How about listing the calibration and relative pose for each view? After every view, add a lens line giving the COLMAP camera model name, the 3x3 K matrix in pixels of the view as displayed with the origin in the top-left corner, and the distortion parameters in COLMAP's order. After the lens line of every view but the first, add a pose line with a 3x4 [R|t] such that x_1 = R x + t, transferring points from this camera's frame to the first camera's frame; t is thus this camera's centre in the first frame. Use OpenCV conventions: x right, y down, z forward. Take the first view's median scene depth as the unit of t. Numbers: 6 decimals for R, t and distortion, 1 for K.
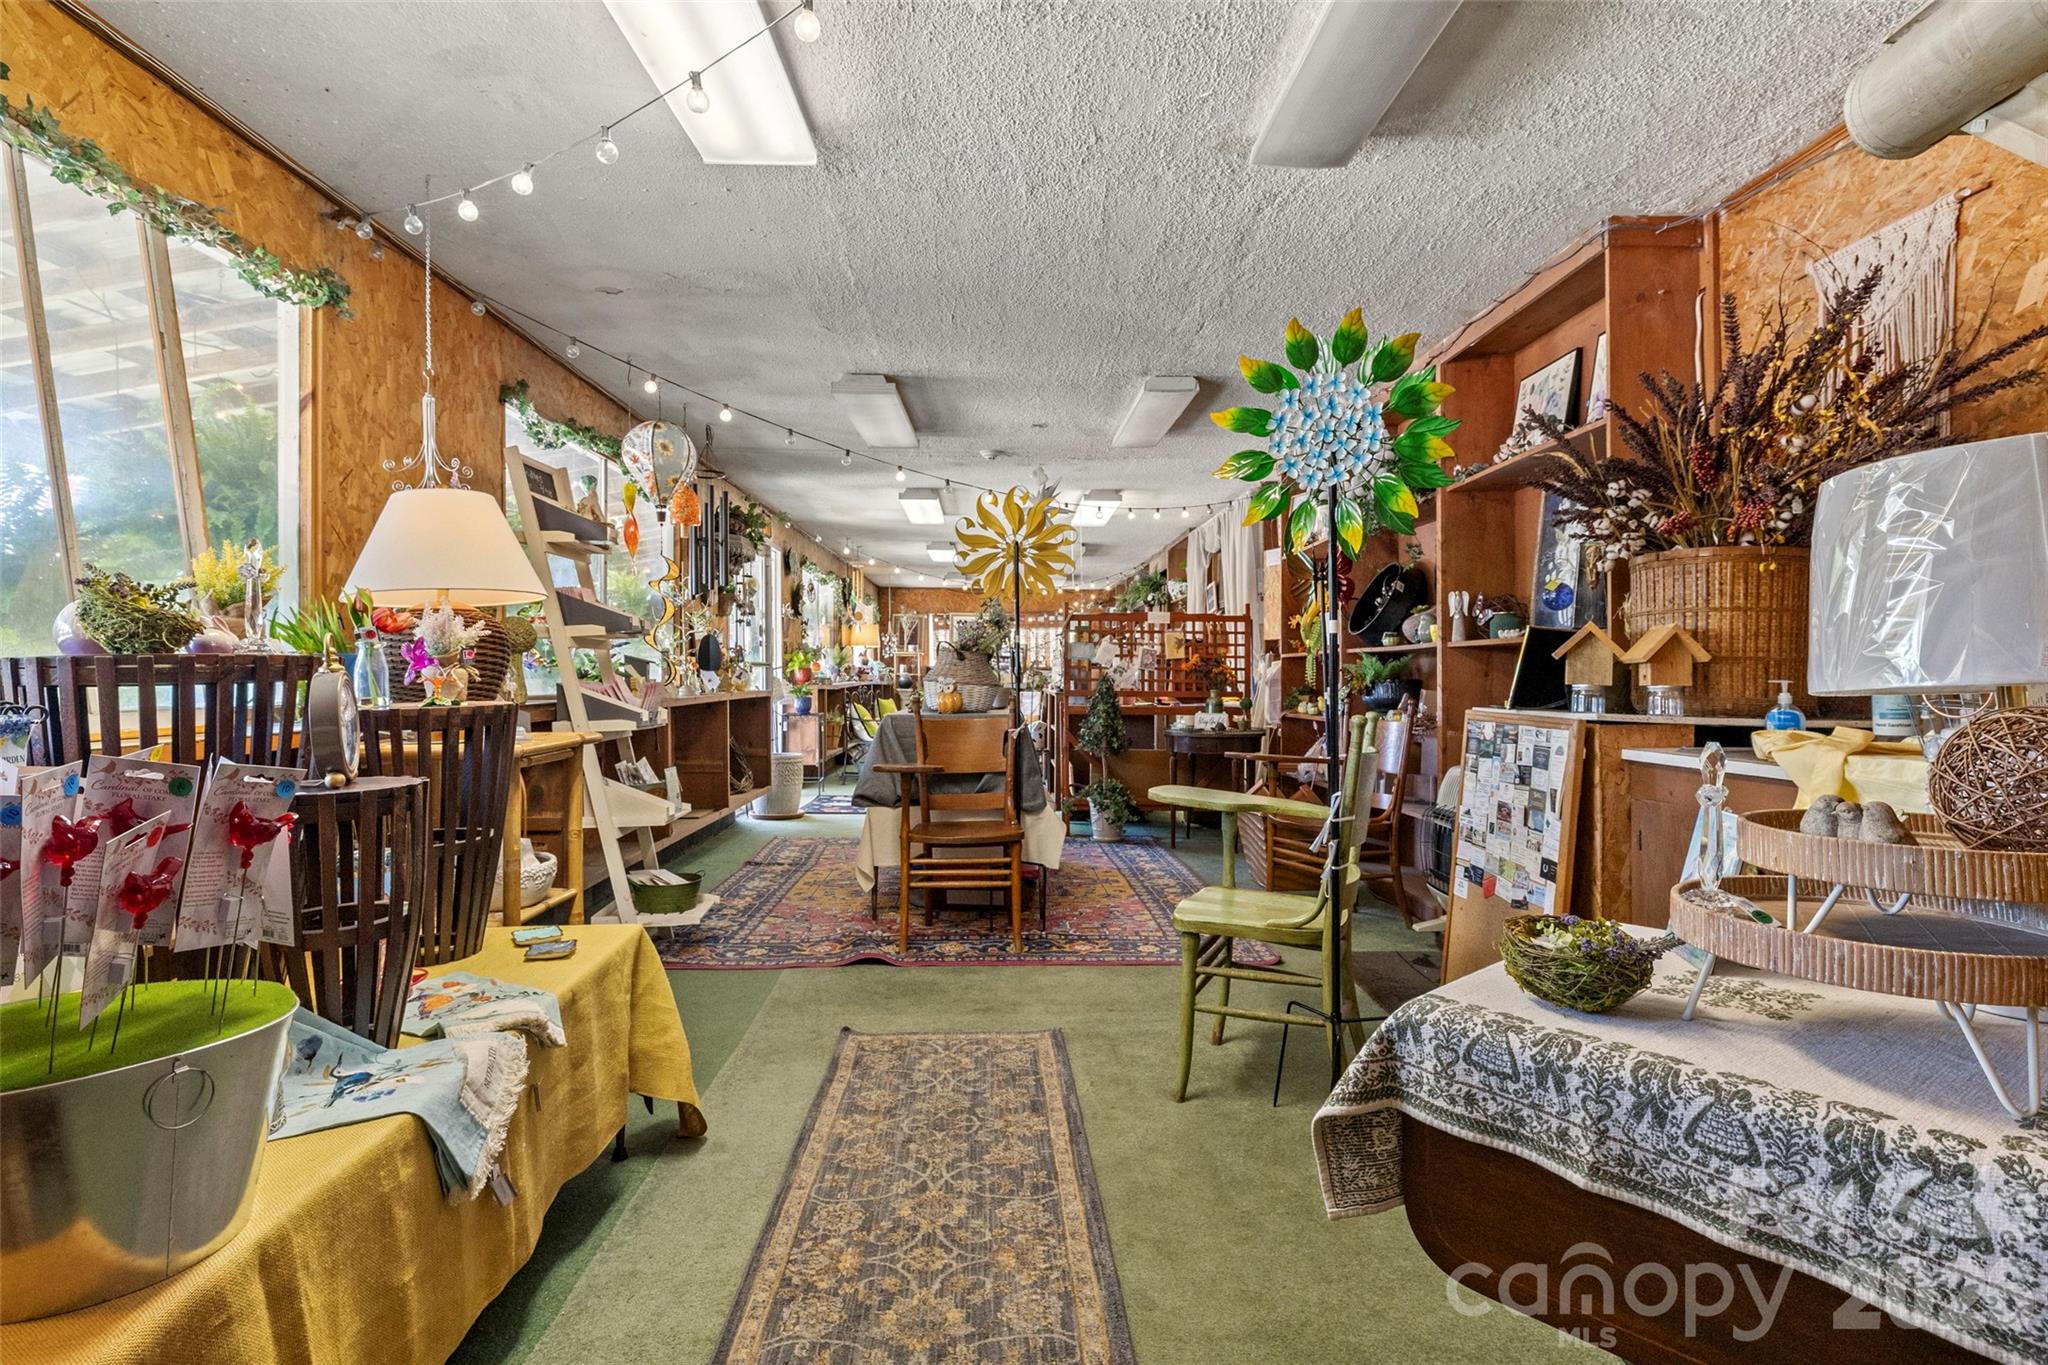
lens RADIAL K [[1035.7, 0, 1021.5], [0, 1035.7, 681.7], [0, 0, 1]] dist [-0.000374, -0.000003]
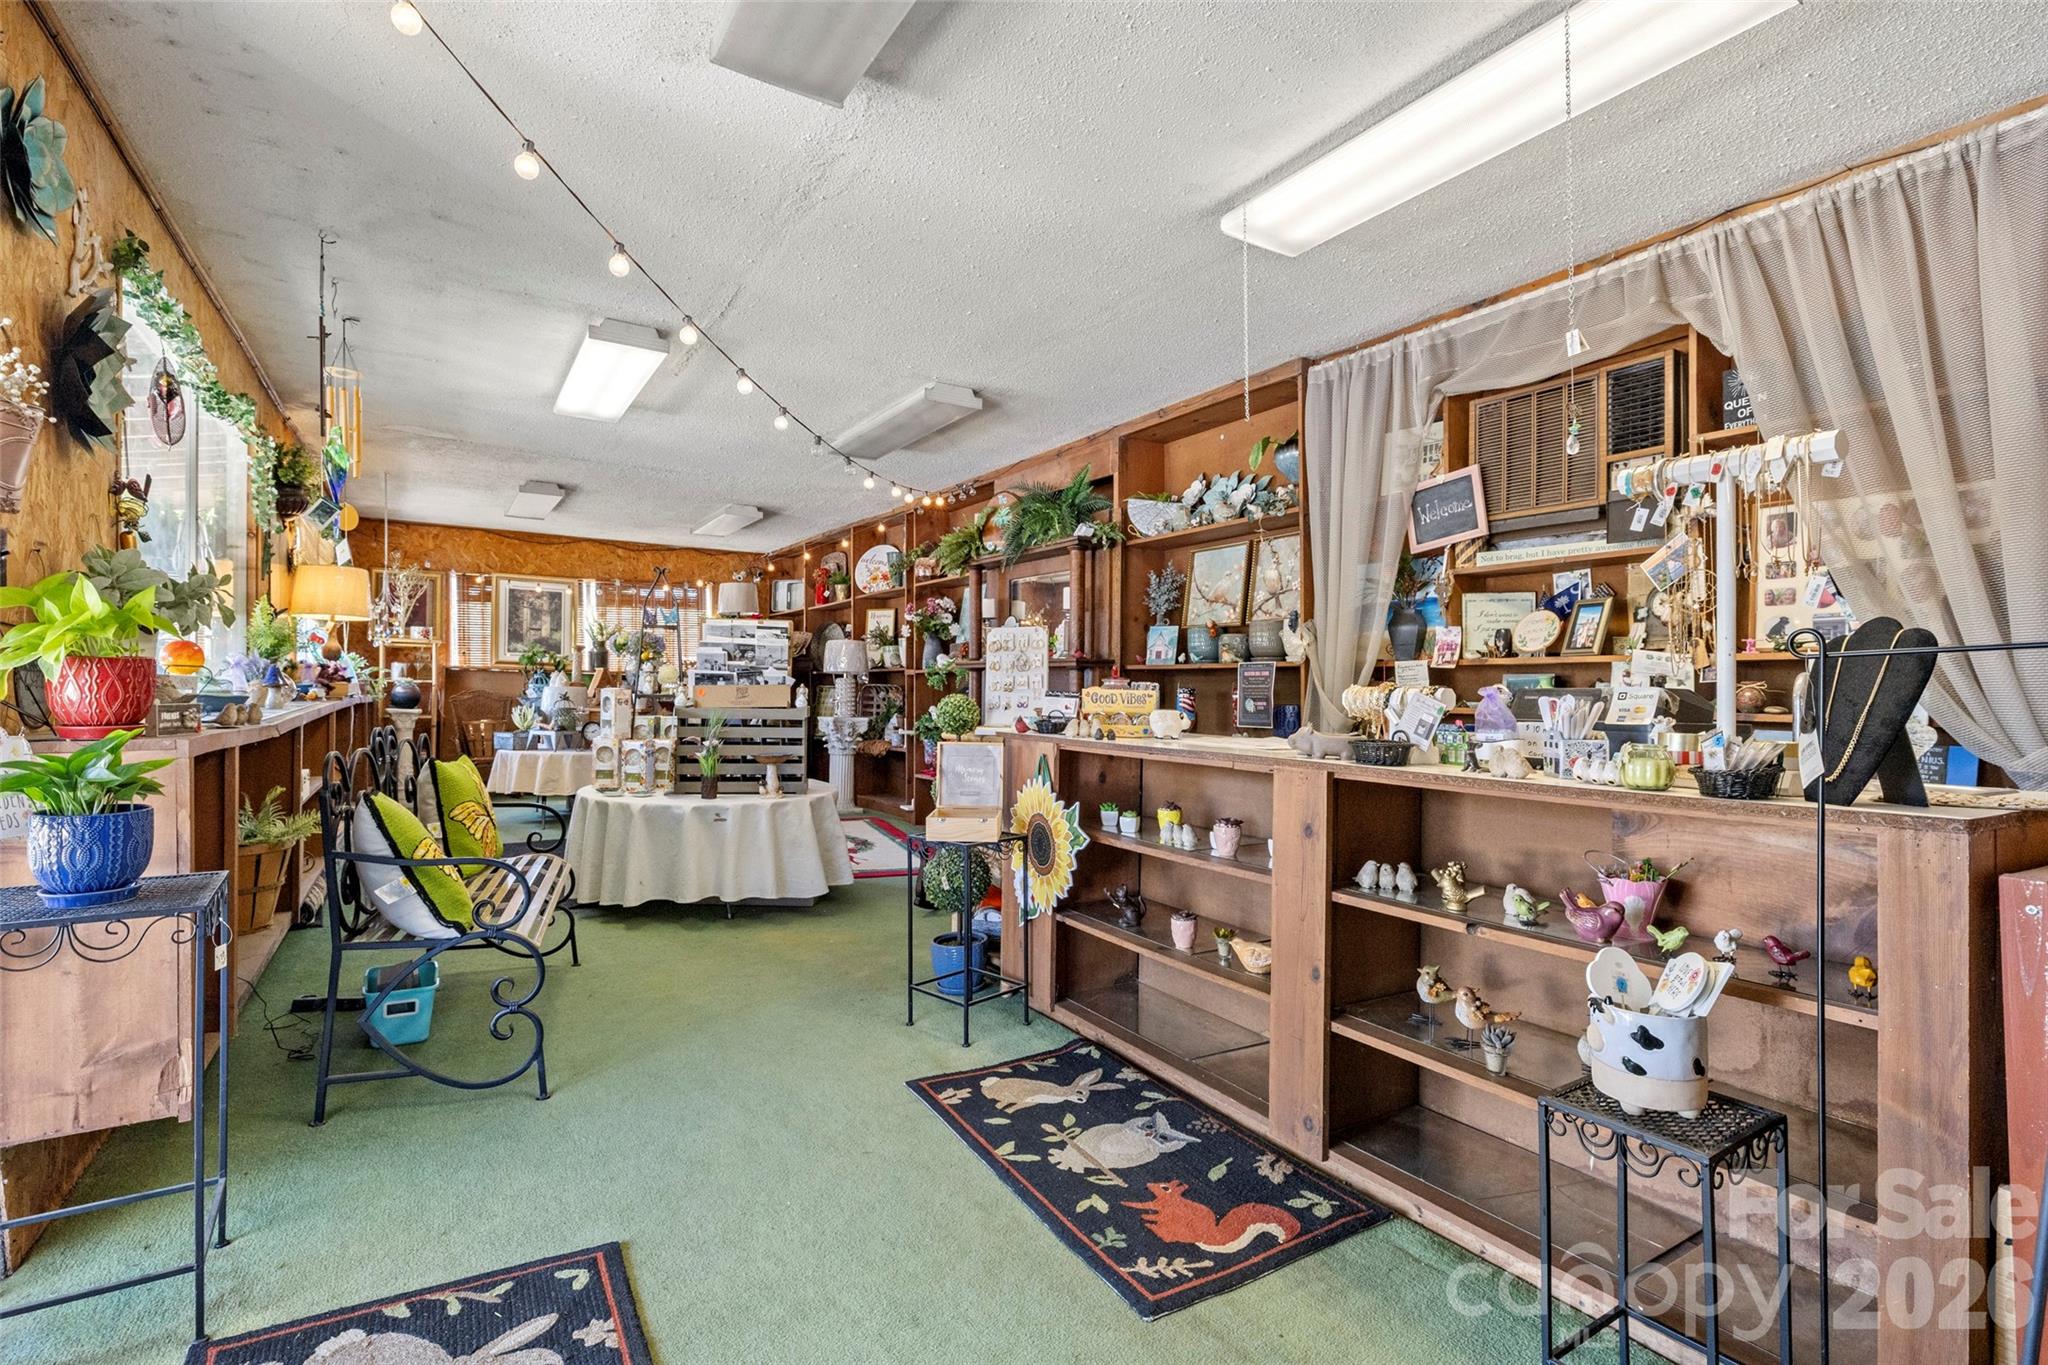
lens RADIAL K [[991.9, 0, 1034.2], [0, 991.9, 680.9], [0, 0, 1]] dist [-0.004594, -0.000617]
pose [[0.872535, 0.009107, 0.488468, -0.114816], [-0.005087, 0.999941, -0.009555, -0.005999], [-0.488526, 0.005852, 0.872530, 0.584586]]
